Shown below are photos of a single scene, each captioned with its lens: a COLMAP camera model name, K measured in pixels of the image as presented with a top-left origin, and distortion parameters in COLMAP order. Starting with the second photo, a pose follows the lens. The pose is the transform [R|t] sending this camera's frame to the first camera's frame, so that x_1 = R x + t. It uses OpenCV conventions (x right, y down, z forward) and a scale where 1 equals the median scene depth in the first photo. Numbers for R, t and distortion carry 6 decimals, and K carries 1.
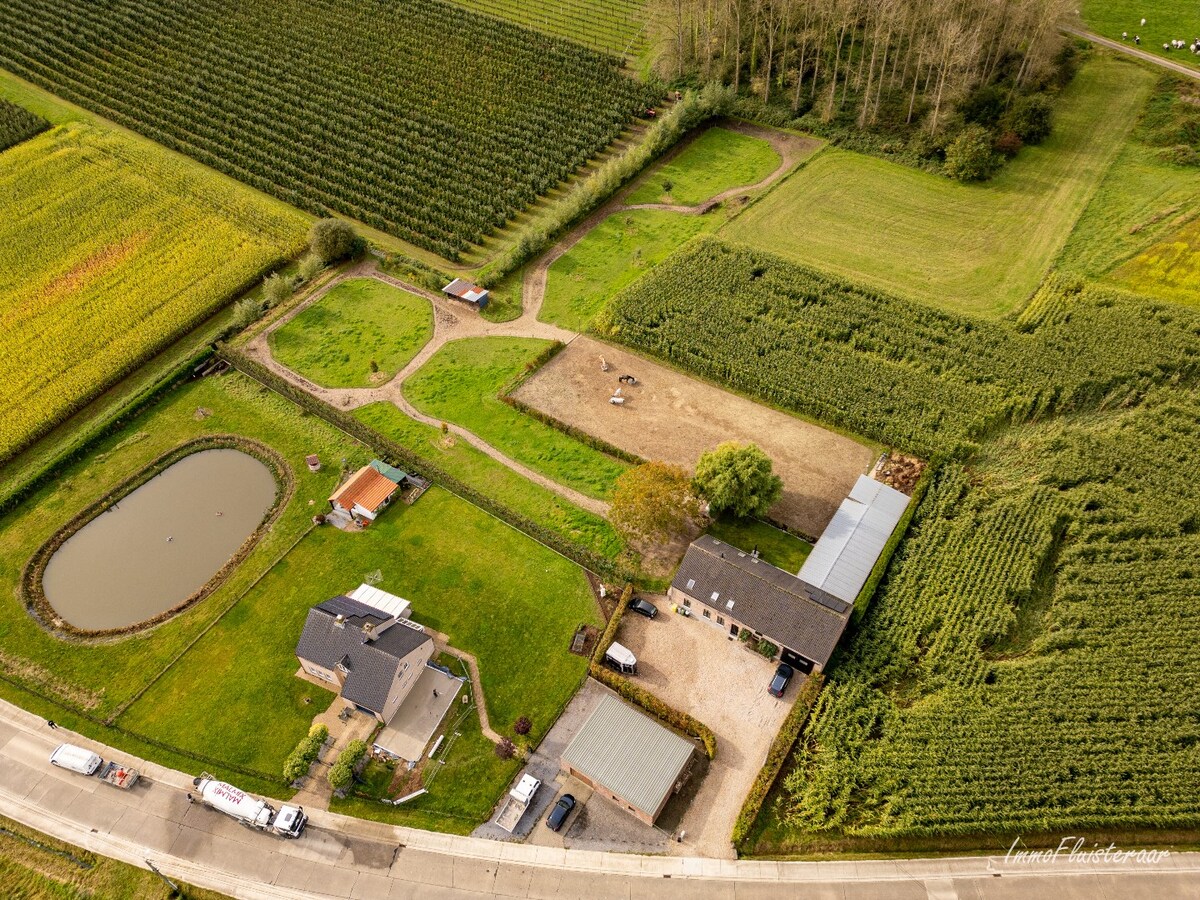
lens RADIAL K [[897.4, 0, 600.0], [0, 897.4, 450.0], [0, 0, 1]] dist [0.090777, -0.081725]
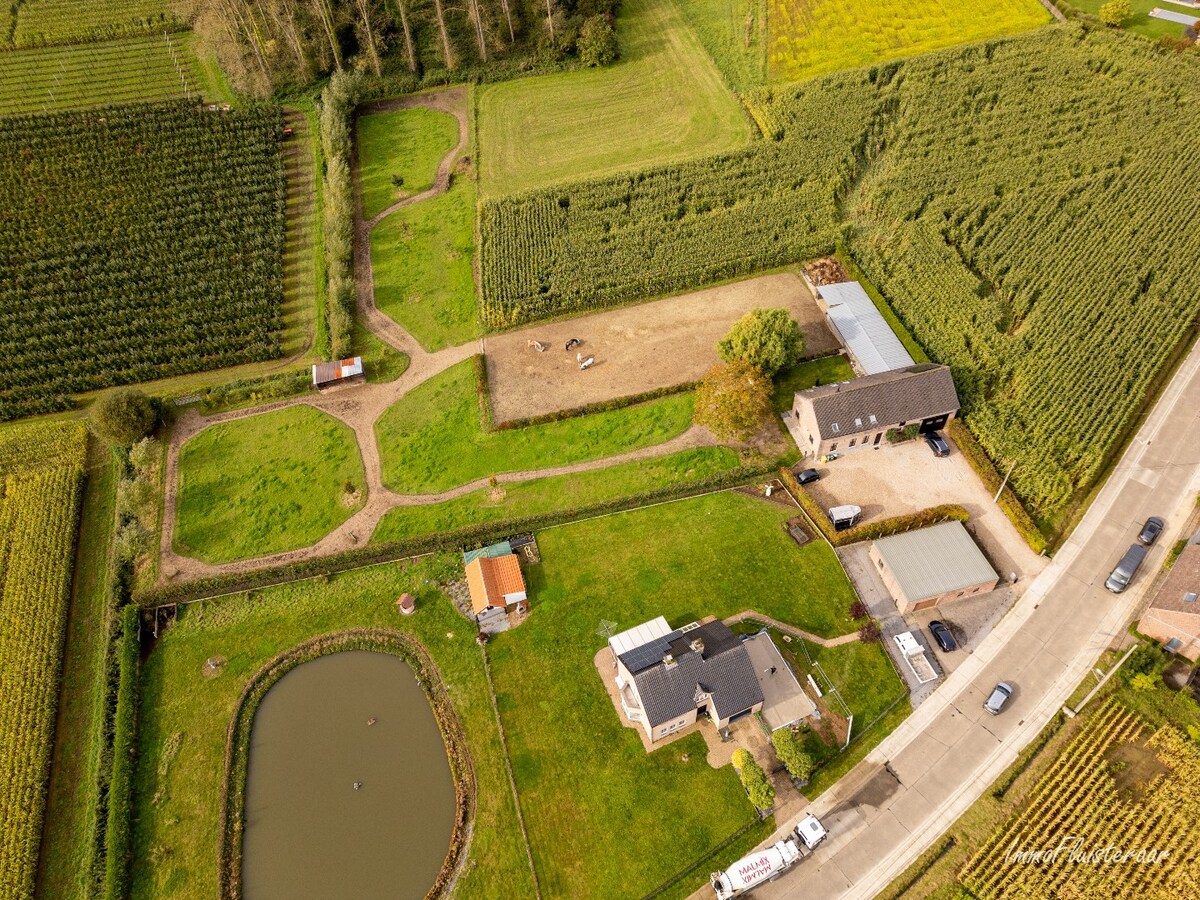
lens RADIAL K [[897.4, 0, 600.0], [0, 897.4, 450.0], [0, 0, 1]] dist [0.090777, -0.081725]
pose [[0.663081, -0.566969, 0.488742, -0.498279], [0.558395, 0.809484, 0.181468, -0.146138], [-0.498516, 0.152583, 0.853347, 0.161992]]
